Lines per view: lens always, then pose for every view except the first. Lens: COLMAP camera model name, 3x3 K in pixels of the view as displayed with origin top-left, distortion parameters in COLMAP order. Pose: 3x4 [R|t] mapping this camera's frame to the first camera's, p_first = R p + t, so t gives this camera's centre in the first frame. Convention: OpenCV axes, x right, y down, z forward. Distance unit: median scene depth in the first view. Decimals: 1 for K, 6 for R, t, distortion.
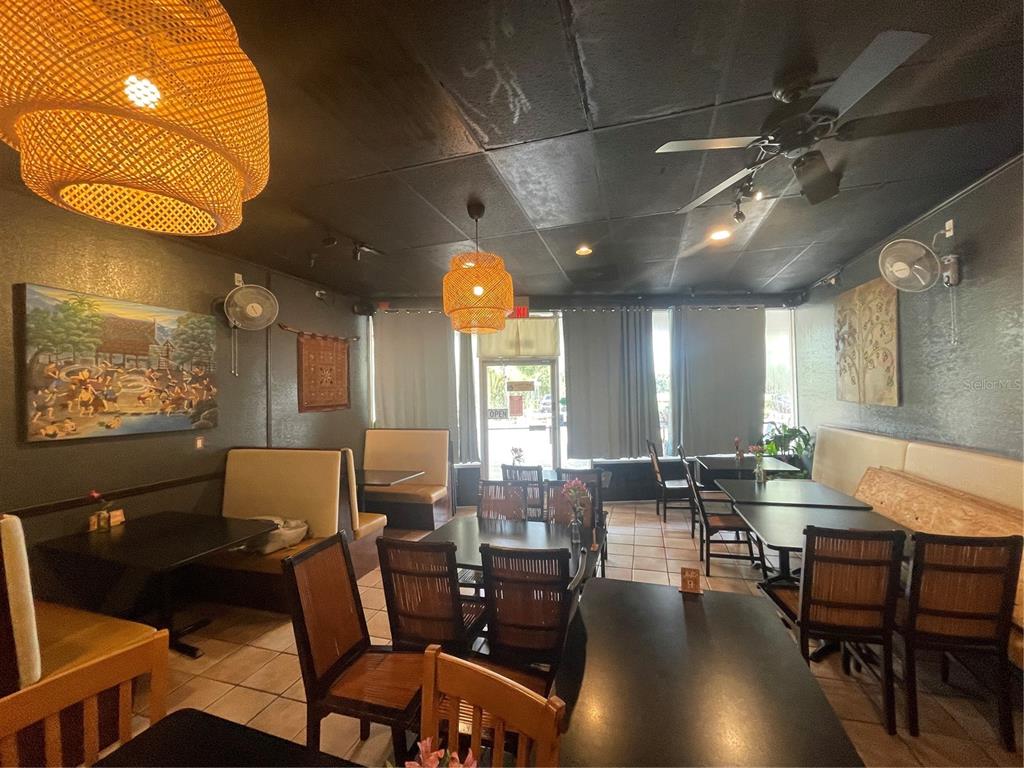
lens RADIAL K [[413.2, 0, 517.1], [0, 413.2, 384.0], [0, 0, 1]] dist [0.000706, -0.000734]
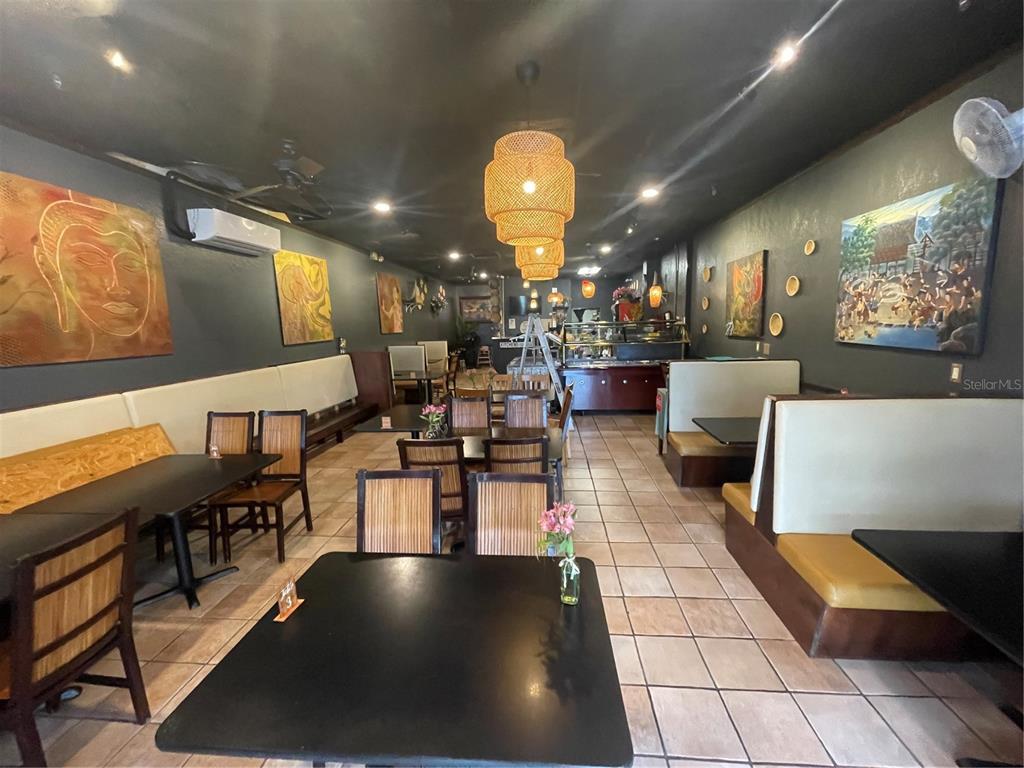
lens RADIAL K [[413.2, 0, 517.1], [0, 413.2, 384.0], [0, 0, 1]] dist [0.000706, -0.000734]
pose [[-0.976089, 0.080152, -0.202054, 0.108829], [0.053285, 0.989403, 0.135068, 0.031278], [0.210738, 0.121071, -0.970016, 1.692876]]
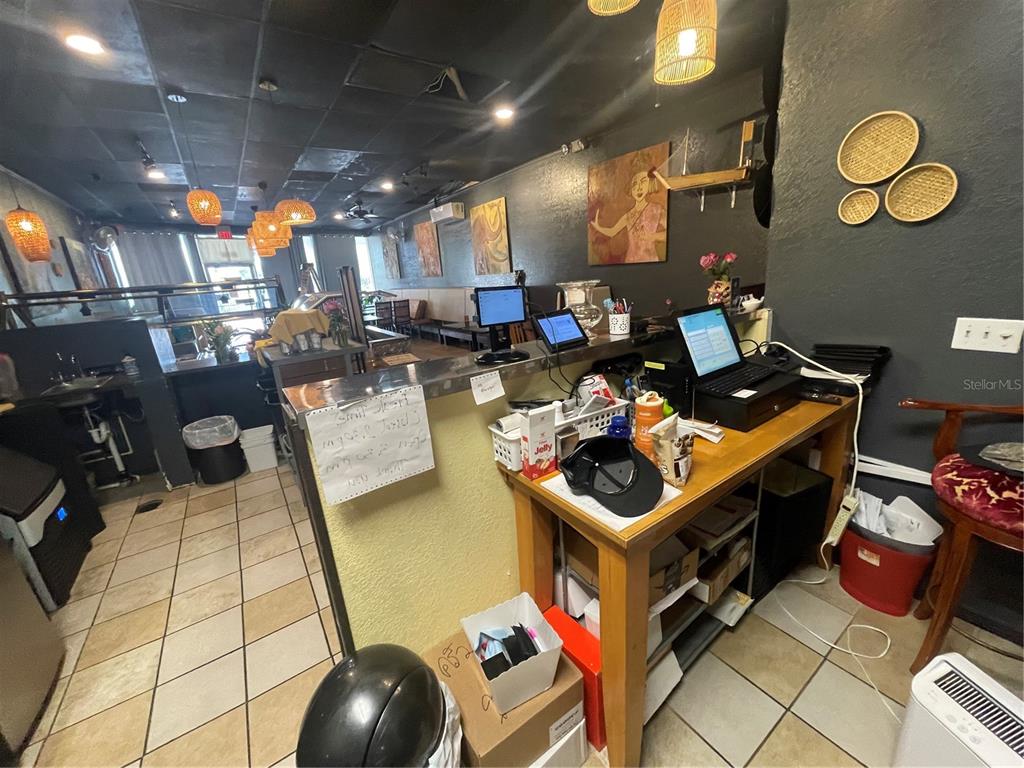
lens RADIAL K [[413.2, 0, 517.1], [0, 413.2, 384.0], [0, 0, 1]] dist [0.000706, -0.000734]
pose [[0.619159, -0.235203, 0.749214, -1.204599], [0.043007, 0.962815, 0.266718, 0.027631], [-0.784087, -0.132919, 0.606250, -1.924530]]
